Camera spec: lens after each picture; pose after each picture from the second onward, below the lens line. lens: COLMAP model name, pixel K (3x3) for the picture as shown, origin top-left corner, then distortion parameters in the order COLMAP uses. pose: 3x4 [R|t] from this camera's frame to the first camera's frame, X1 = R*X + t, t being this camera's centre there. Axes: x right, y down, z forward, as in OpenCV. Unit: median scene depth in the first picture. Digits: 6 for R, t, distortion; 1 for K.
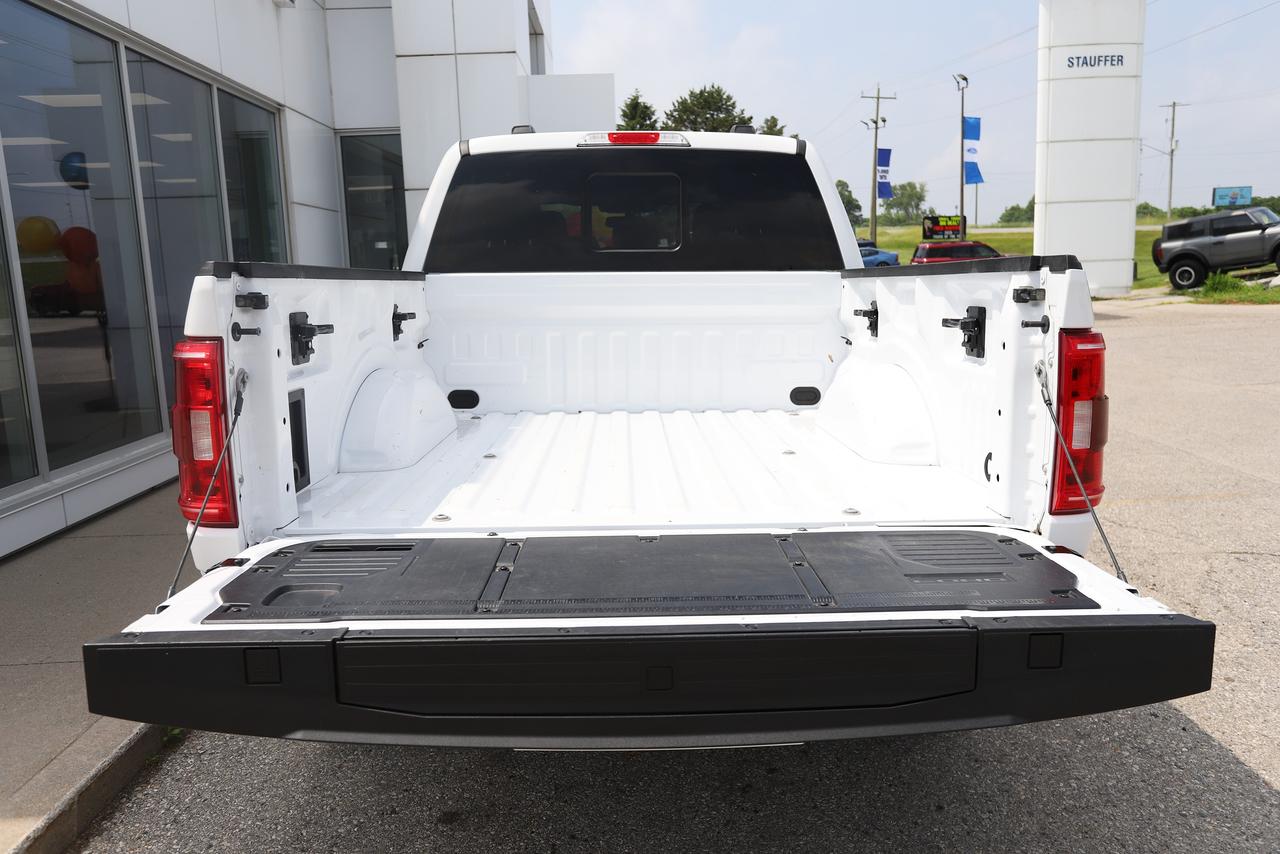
lens RADIAL K [[919.5, 0, 642.5], [0, 919.5, 423.3], [0, 0, 1]] dist [-0.043396, 0.060827]
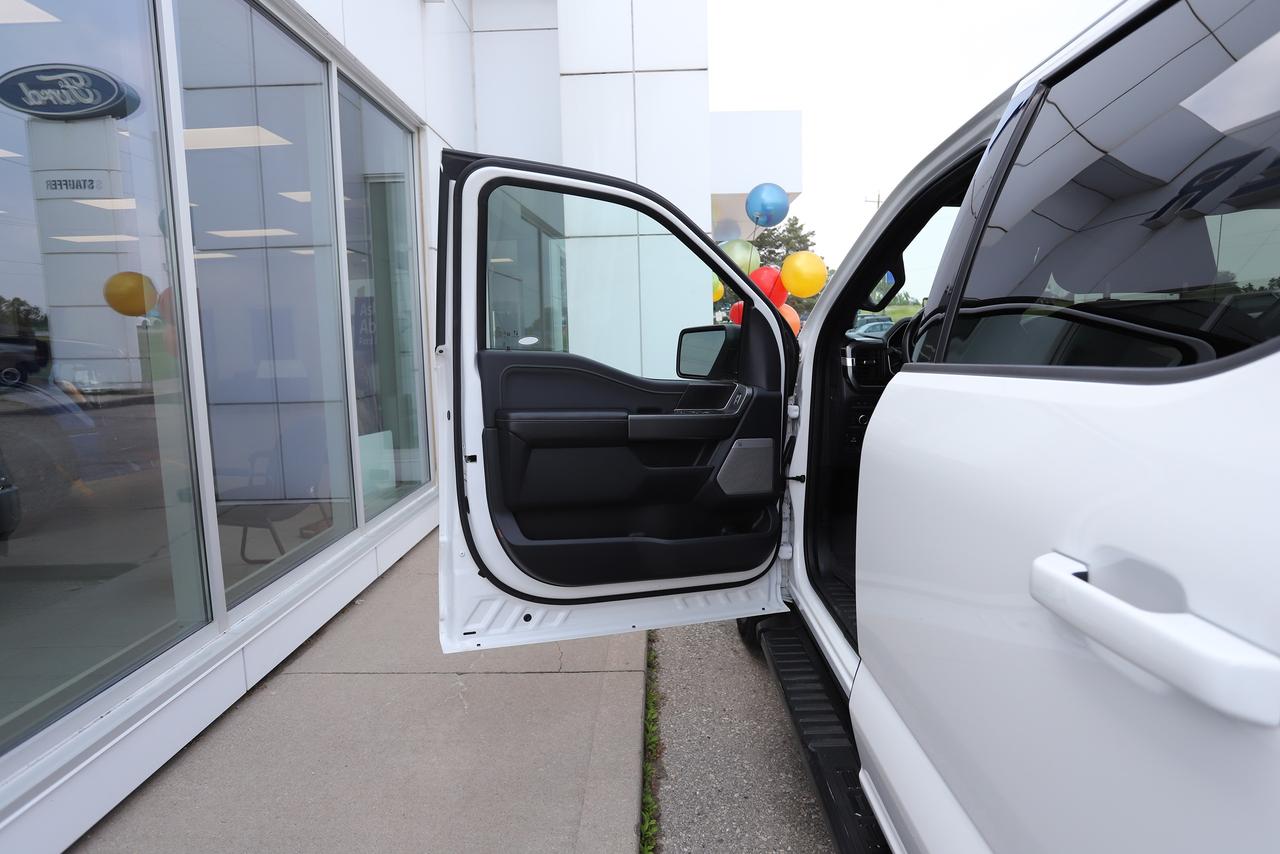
lens RADIAL K [[709.5, 0, 640.0], [0, 709.5, 427.0], [0, 0, 1]] dist [-0.057364, -0.000005]
pose [[0.998995, 0.010917, -0.043475, -0.118524], [-0.012713, 0.999069, -0.041234, -0.045048], [0.042984, 0.041745, 0.998203, 0.278318]]
